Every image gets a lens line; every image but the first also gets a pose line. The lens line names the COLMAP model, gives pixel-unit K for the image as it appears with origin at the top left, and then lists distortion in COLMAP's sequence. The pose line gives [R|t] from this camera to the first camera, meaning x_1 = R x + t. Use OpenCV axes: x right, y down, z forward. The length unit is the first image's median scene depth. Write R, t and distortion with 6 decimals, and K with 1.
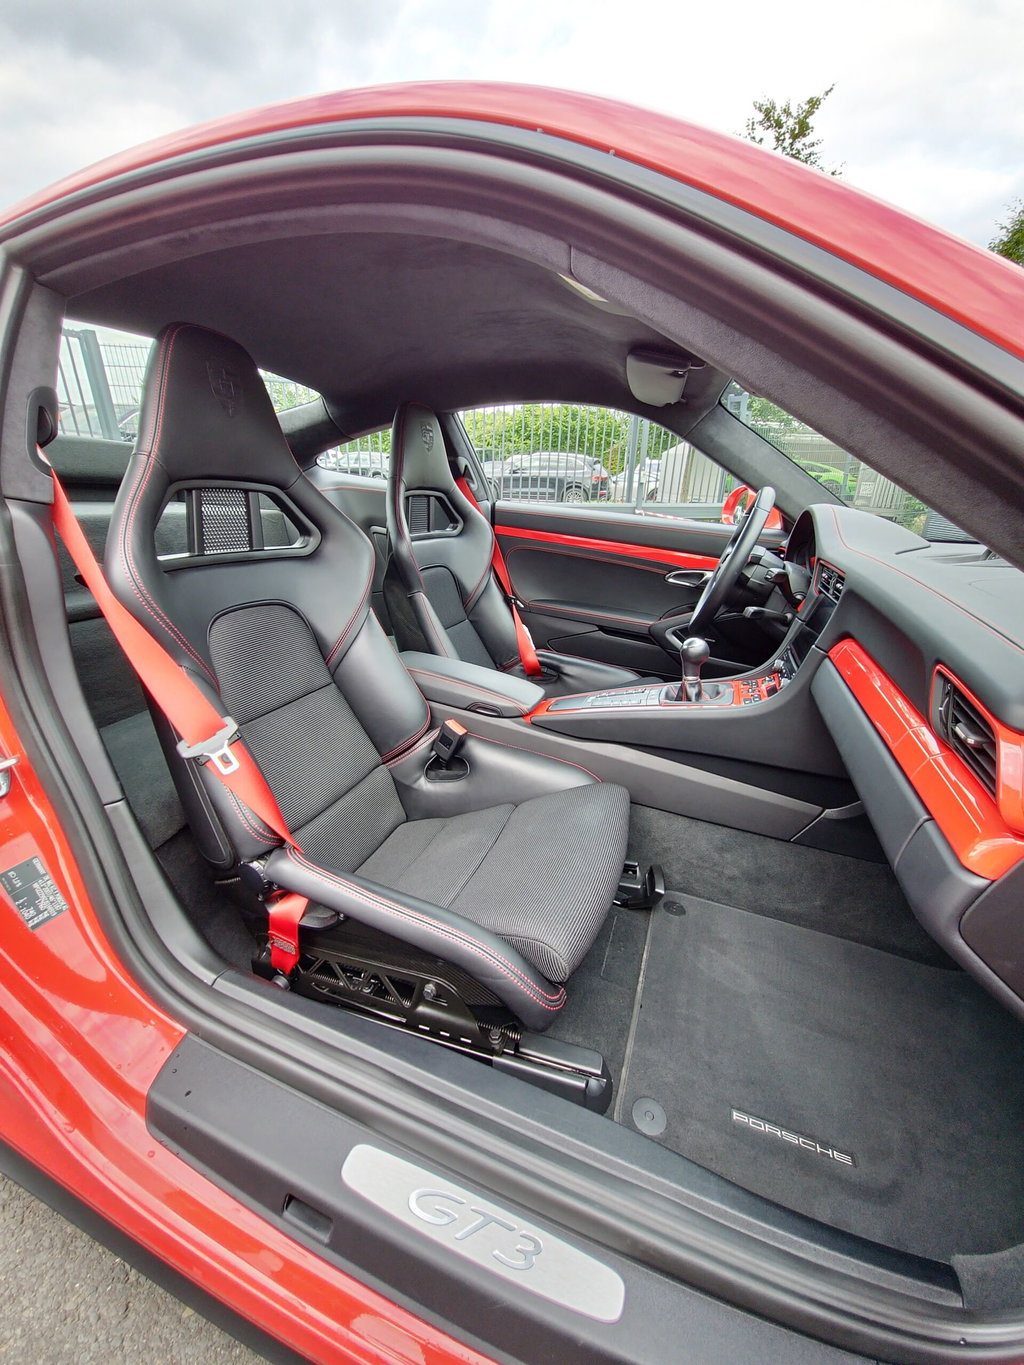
lens RADIAL K [[544.4, 0, 507.9], [0, 544.4, 634.2], [0, 0, 1]] dist [0.001608, -0.011206]
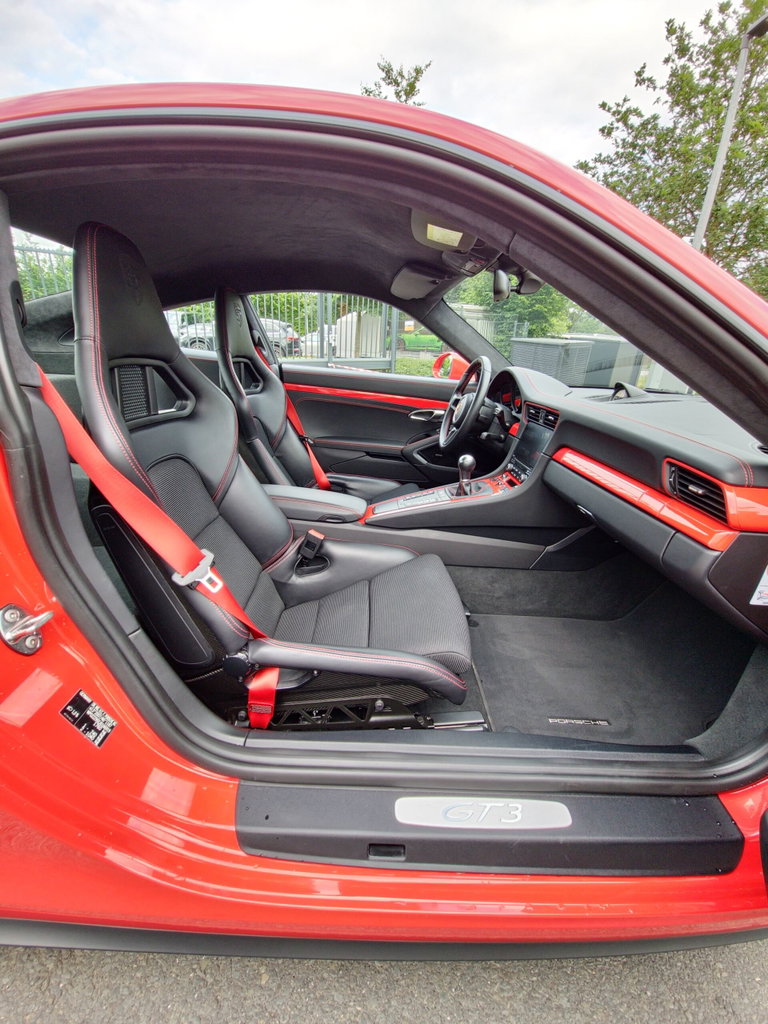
lens RADIAL K [[408.4, 0, 380.9], [0, 408.4, 475.8], [0, 0, 1]] dist [0.001608, -0.011206]
pose [[0.932508, -0.105671, 0.345344, -0.305788], [0.089908, 0.994056, 0.061397, -0.028463], [-0.349779, -0.026204, 0.936466, -0.027644]]
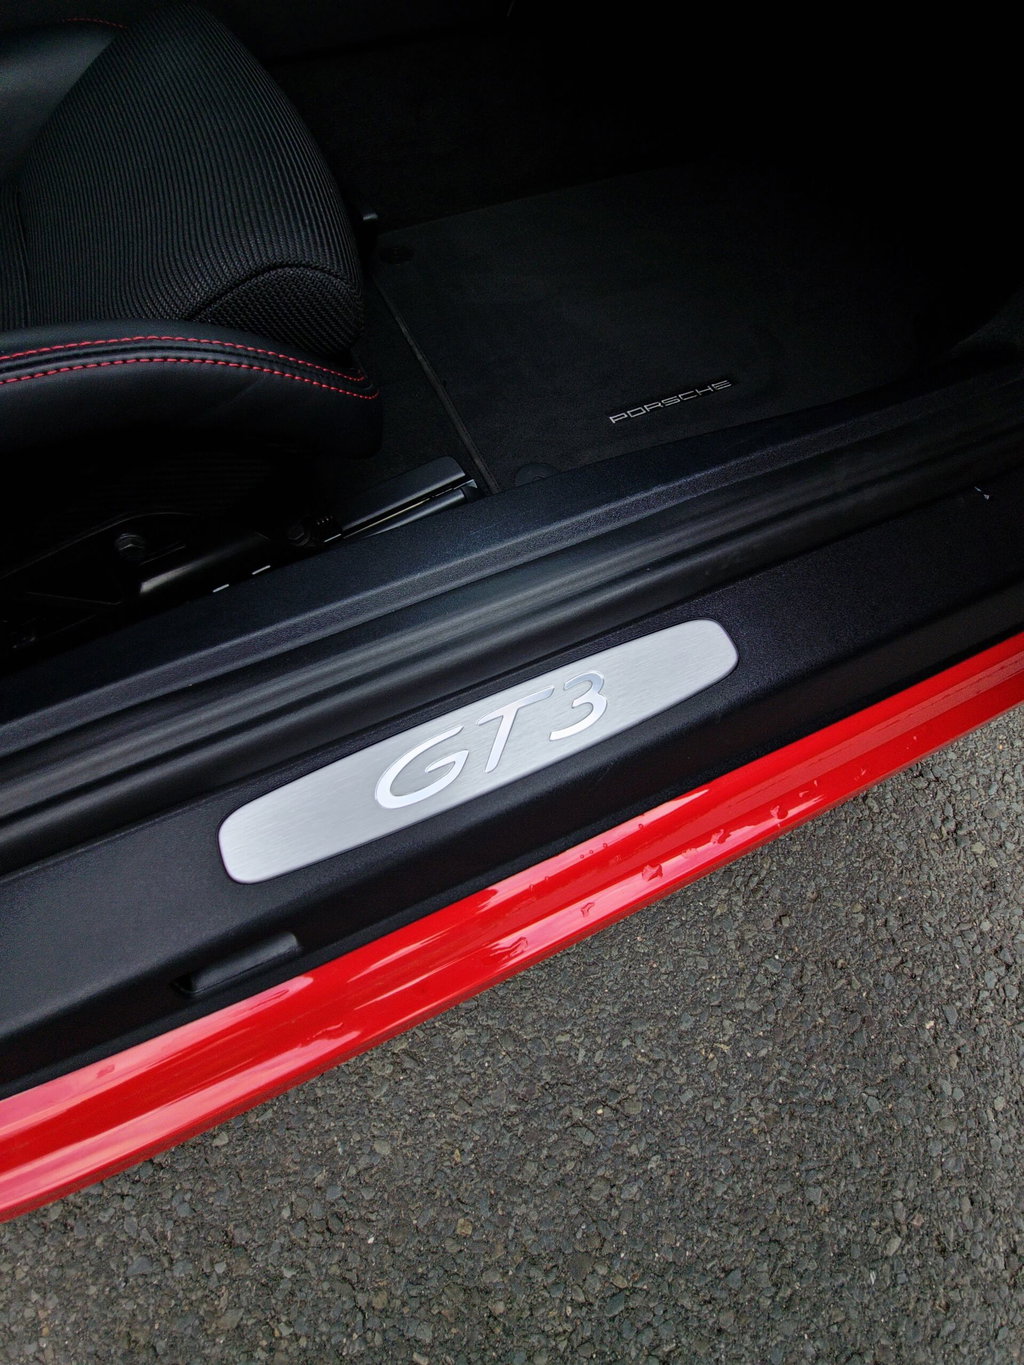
lens RADIAL K [[540.3, 0, 513.8], [0, 540.3, 678.8], [0, 0, 1]] dist [0.003270, -0.010983]
pose [[0.707197, -0.667108, 0.234179, -0.063732], [0.221822, 0.523851, 0.822420, 0.271615], [-0.671318, -0.529667, 0.518445, 0.321402]]
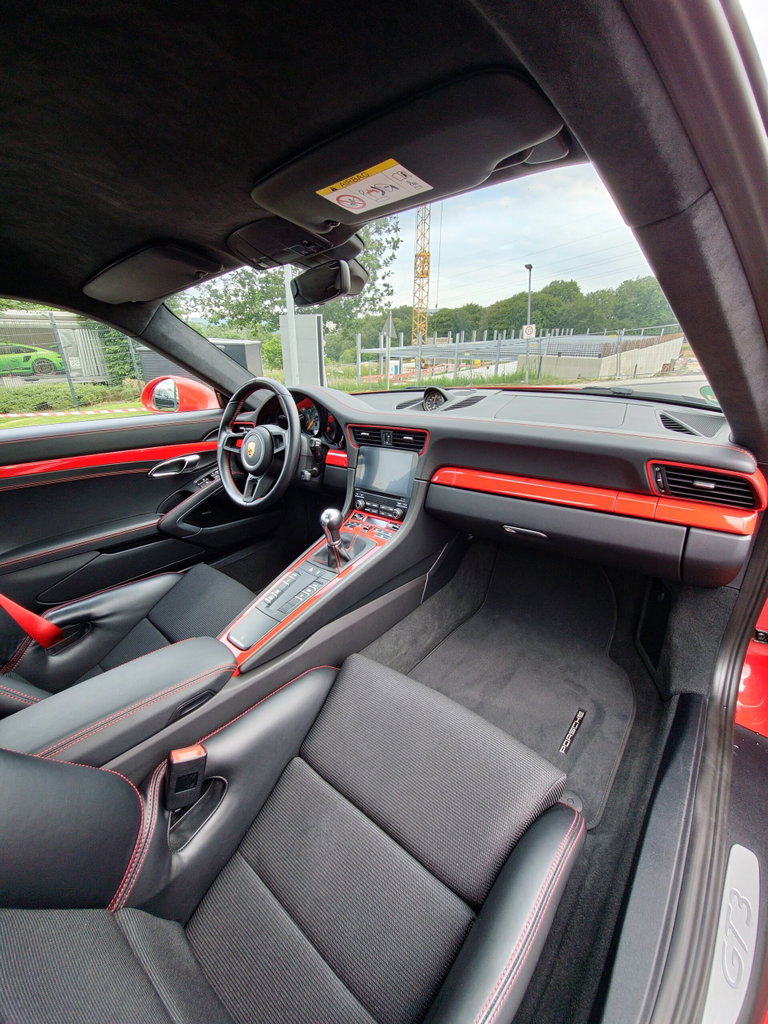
lens RADIAL K [[408.5, 0, 377.7], [0, 408.5, 492.0], [0, 0, 1]] dist [0.001196, -0.011149]
pose [[0.360990, -0.362179, 0.859368, -0.371302], [0.319318, 0.913806, 0.250988, -0.218592], [-0.876198, 0.183808, 0.445525, 0.498600]]
